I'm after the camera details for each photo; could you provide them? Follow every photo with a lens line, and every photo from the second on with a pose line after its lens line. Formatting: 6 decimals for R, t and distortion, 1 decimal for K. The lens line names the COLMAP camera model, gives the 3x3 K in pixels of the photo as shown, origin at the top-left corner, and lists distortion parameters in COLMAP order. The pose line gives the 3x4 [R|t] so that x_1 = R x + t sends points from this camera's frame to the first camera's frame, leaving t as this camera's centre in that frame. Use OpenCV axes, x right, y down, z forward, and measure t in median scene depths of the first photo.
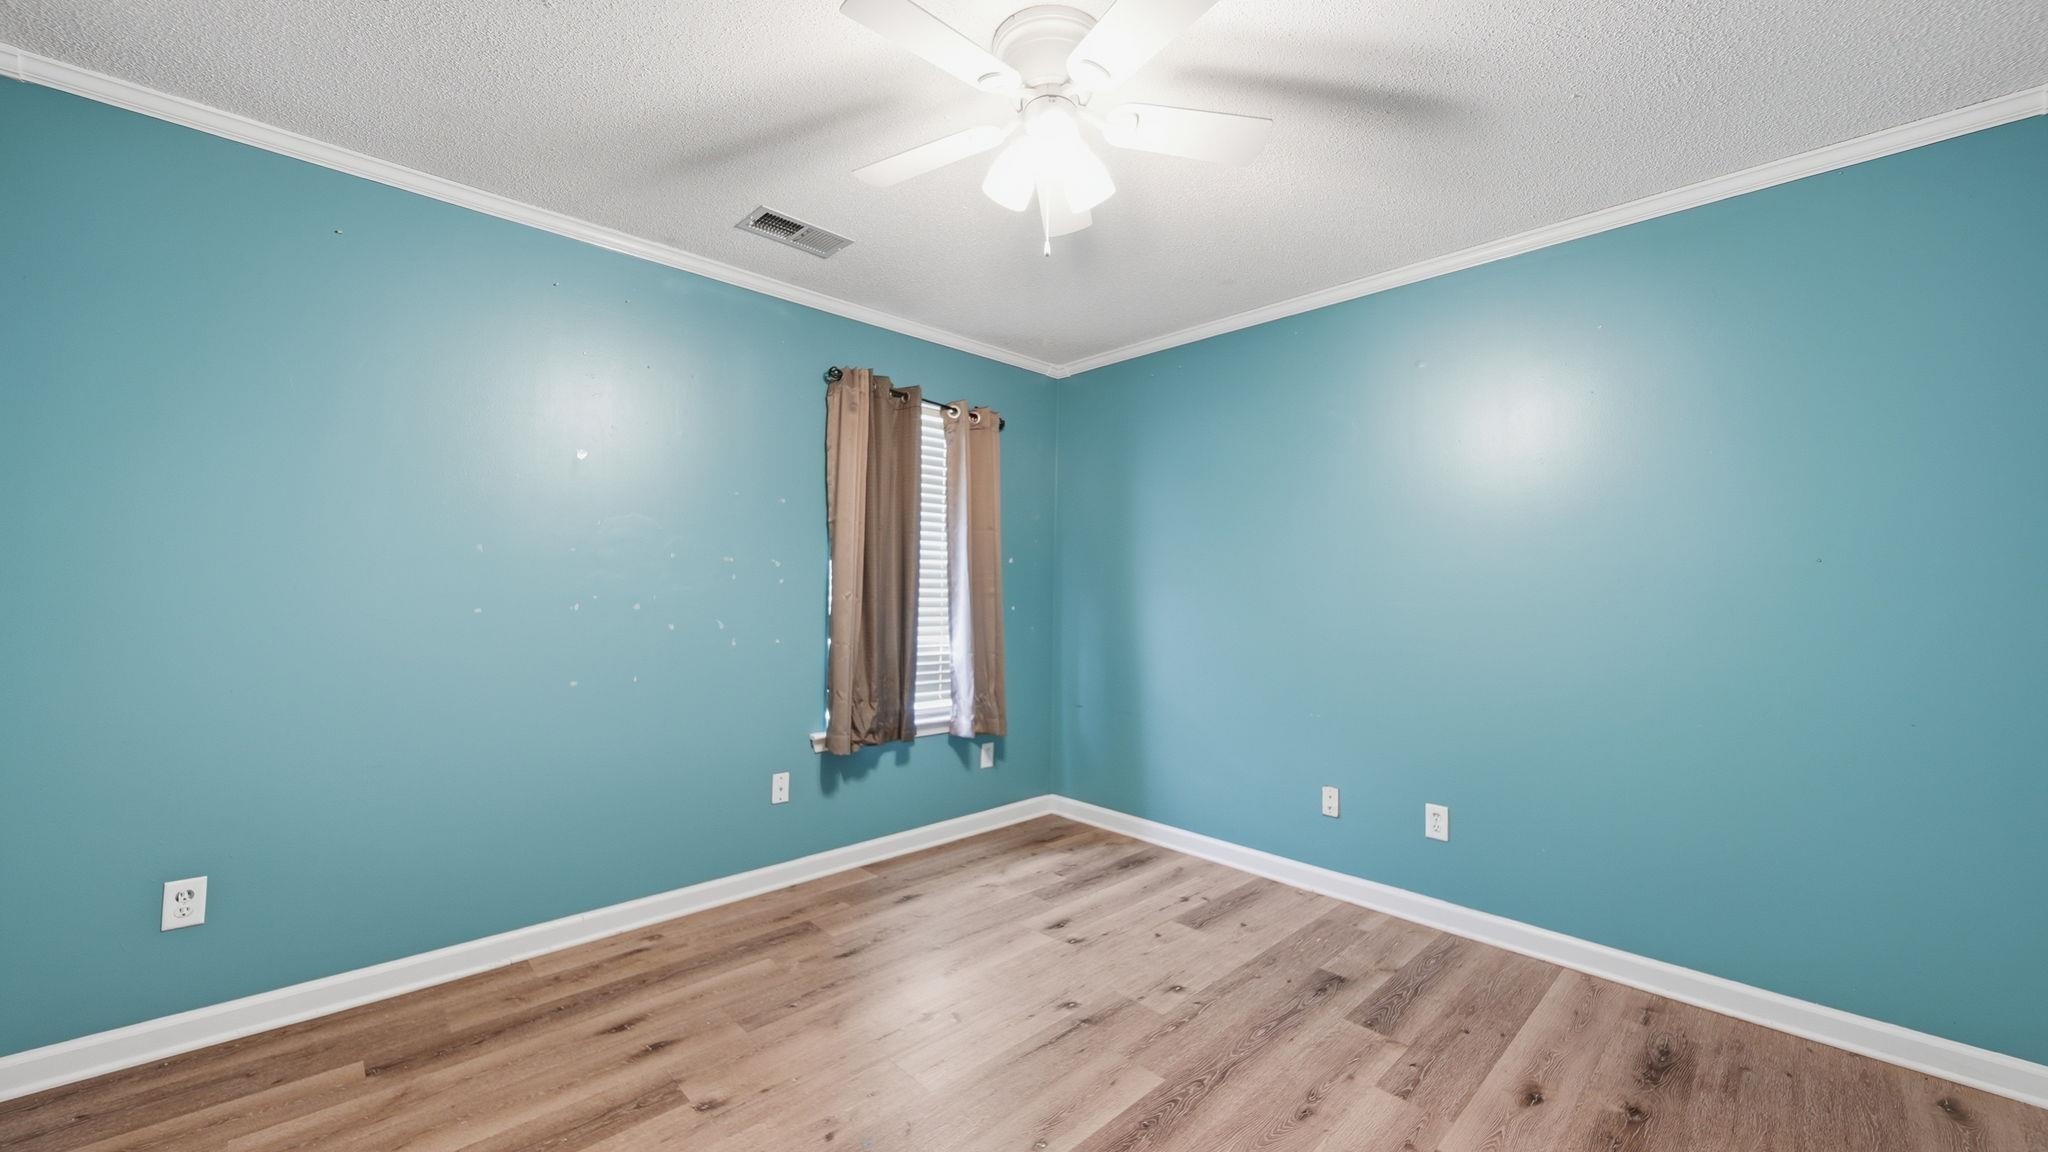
lens RADIAL K [[749.9, 0, 1032.8], [0, 749.9, 588.9], [0, 0, 1]] dist [-0.001387, -0.002834]
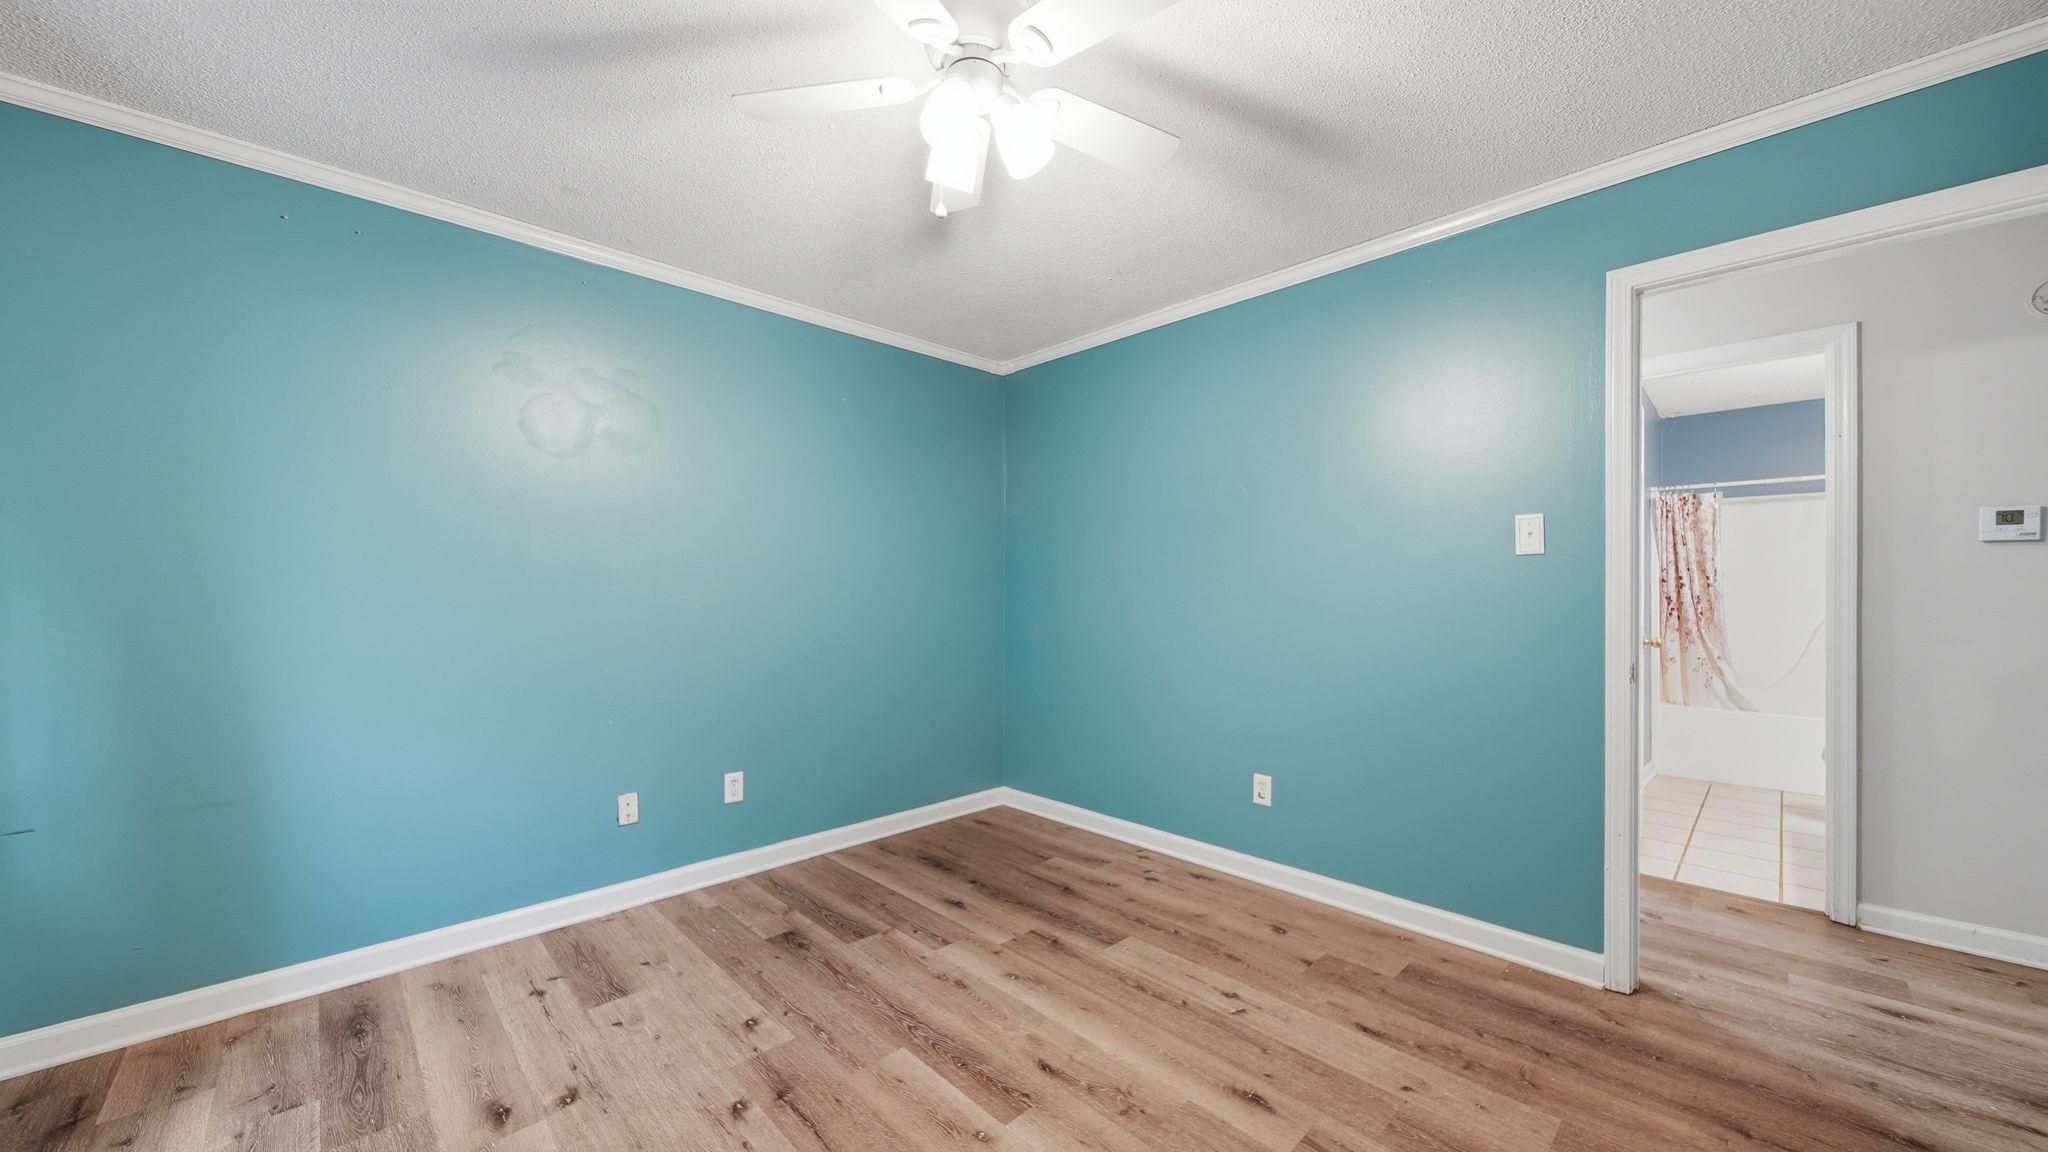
lens RADIAL K [[740.2, 0, 1034.7], [0, 740.2, 591.7], [0, 0, 1]] dist [-0.000889, -0.002048]
pose [[-0.006778, -0.013846, 0.999881, -0.688824], [-0.006435, 0.999884, 0.013803, 0.002519], [-0.999956, -0.006340, -0.006866, 0.670187]]
